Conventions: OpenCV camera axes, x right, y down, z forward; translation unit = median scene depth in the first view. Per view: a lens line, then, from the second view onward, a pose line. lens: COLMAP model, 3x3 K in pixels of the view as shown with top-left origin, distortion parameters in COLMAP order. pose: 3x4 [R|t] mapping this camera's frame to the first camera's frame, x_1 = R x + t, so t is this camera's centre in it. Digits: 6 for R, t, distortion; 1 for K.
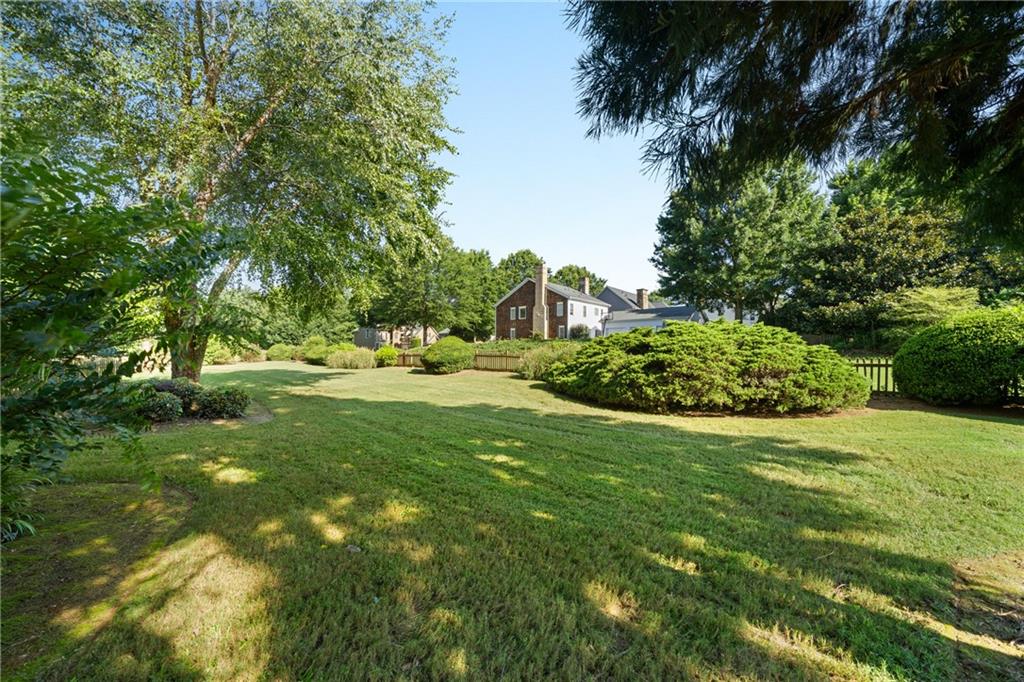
lens RADIAL K [[353.8, 0, 511.5], [0, 353.8, 376.8], [0, 0, 1]] dist [-0.000445, -0.000084]
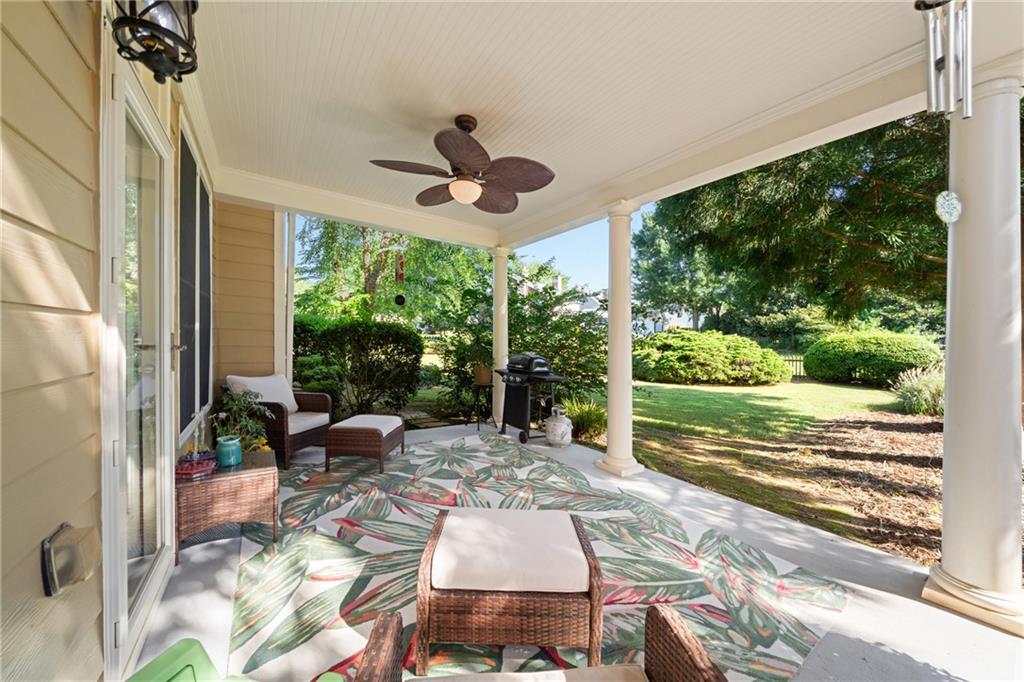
lens RADIAL K [[358.8, 0, 512.7], [0, 358.8, 356.8], [0, 0, 1]] dist [0.000145, 0.000099]
pose [[0.990721, 0.020850, 0.134300, -0.652722], [-0.016982, 0.999409, -0.029885, 0.028951], [-0.134844, 0.027327, 0.990490, -0.630564]]
